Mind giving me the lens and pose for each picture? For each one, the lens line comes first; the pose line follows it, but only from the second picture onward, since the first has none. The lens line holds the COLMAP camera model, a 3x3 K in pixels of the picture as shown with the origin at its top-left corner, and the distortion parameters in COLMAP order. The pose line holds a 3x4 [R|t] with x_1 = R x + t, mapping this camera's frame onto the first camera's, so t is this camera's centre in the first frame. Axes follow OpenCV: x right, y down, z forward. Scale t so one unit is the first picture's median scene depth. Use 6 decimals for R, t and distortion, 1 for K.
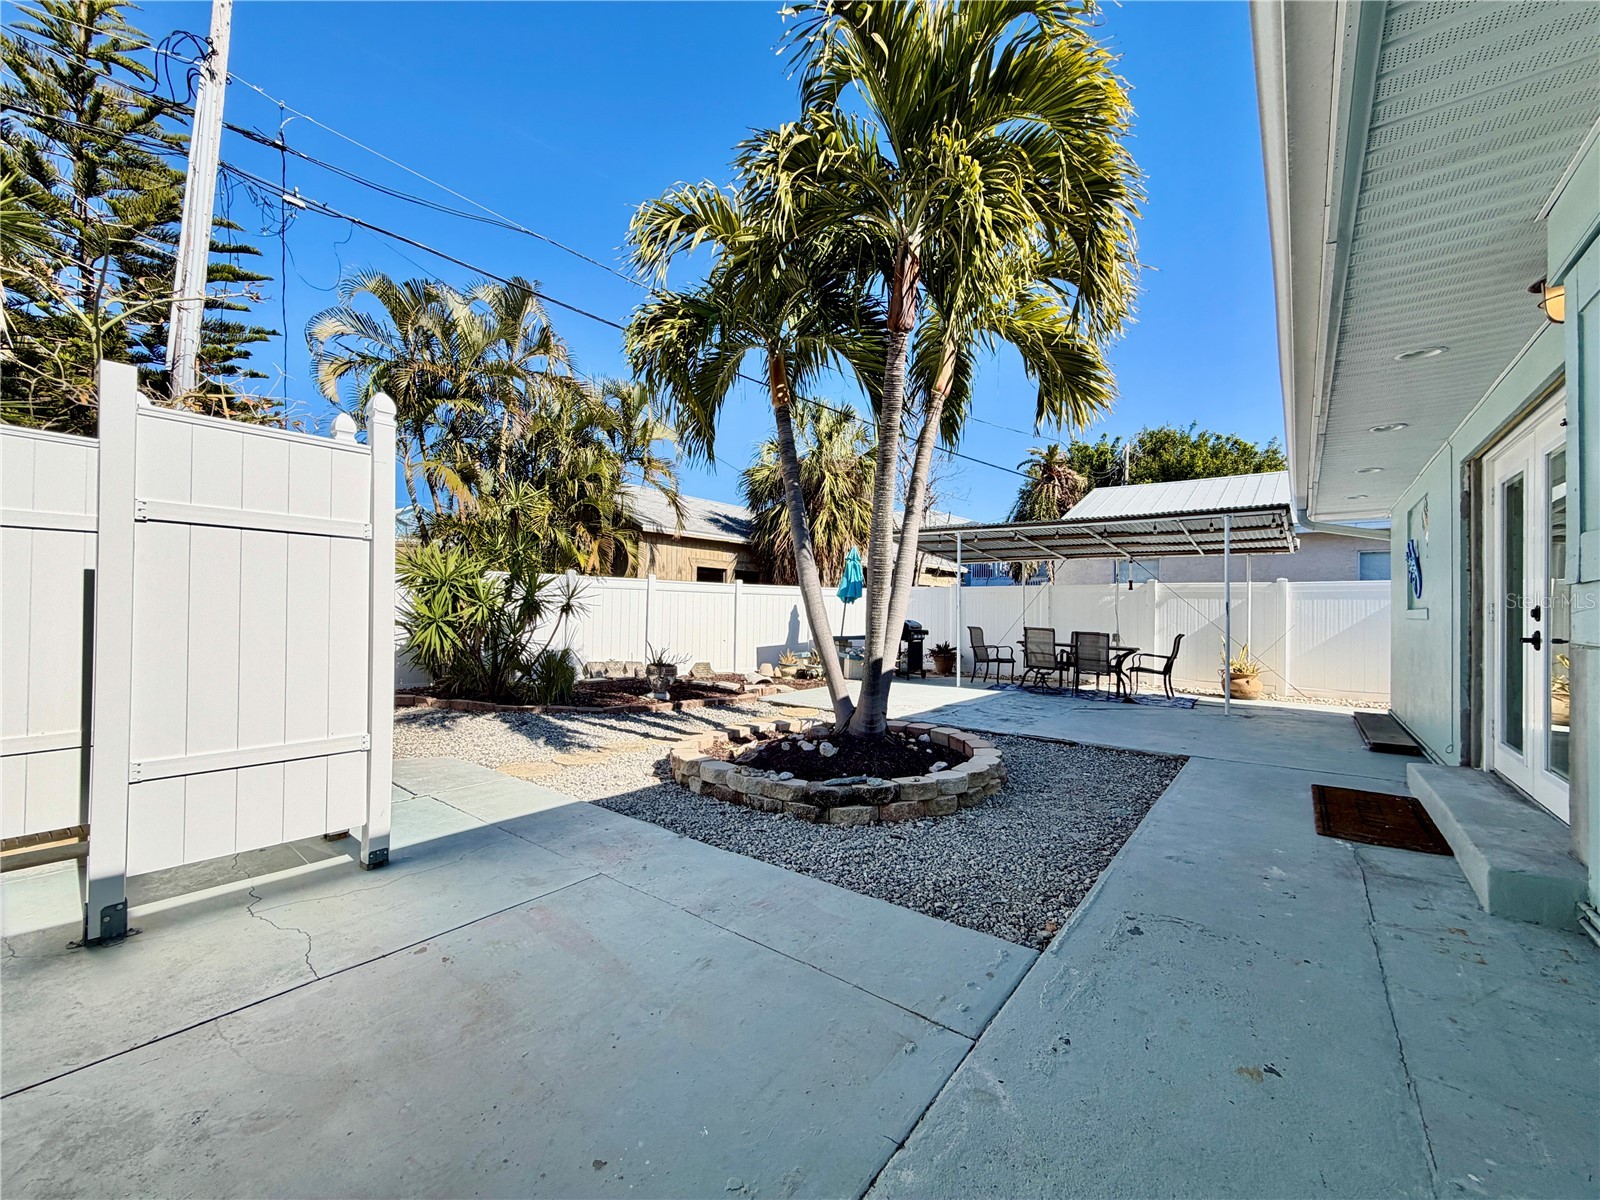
lens RADIAL K [[637.3, 0, 802.4], [0, 637.3, 602.3], [0, 0, 1]] dist [0.001796, 0.000403]
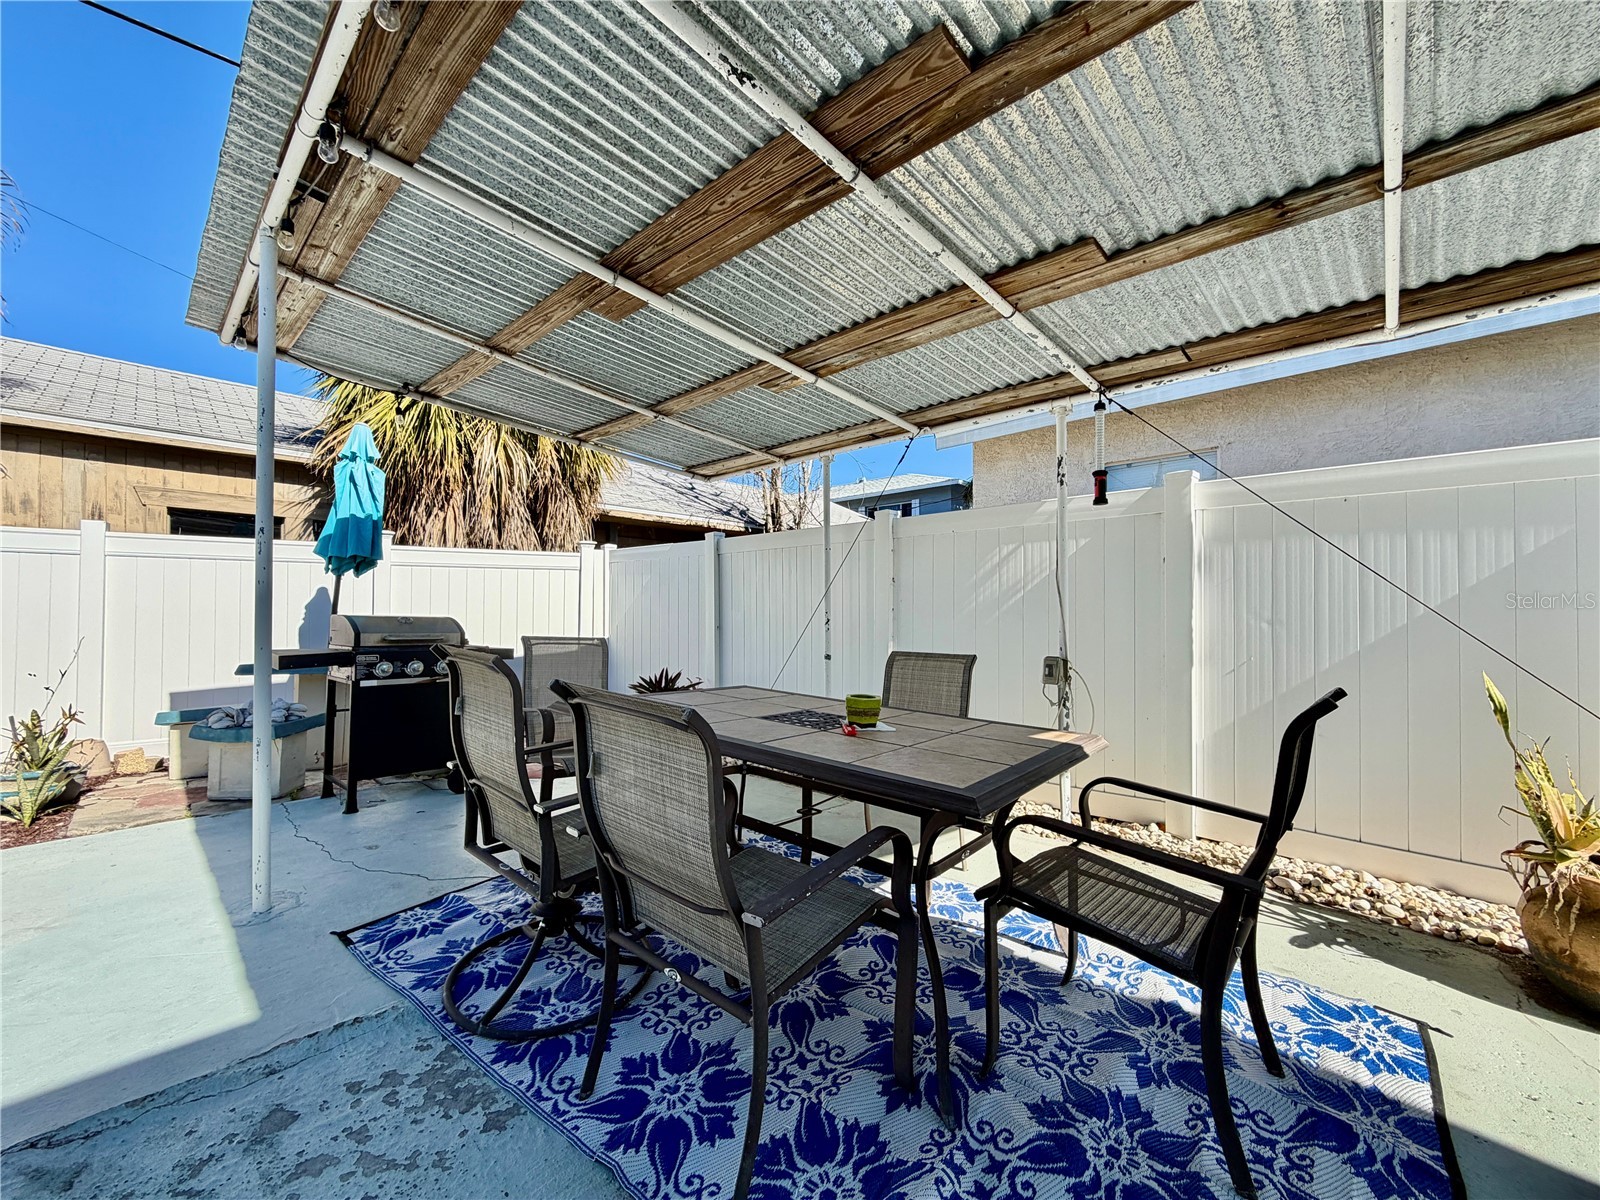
lens RADIAL K [[637.3, 0, 801.1], [0, 637.3, 600.7], [0, 0, 1]] dist [0.001796, 0.000403]
pose [[0.995998, -0.012500, -0.088492, 0.399603], [0.012230, 0.999919, -0.003592, 0.022635], [0.088529, 0.002496, 0.996070, 0.691275]]
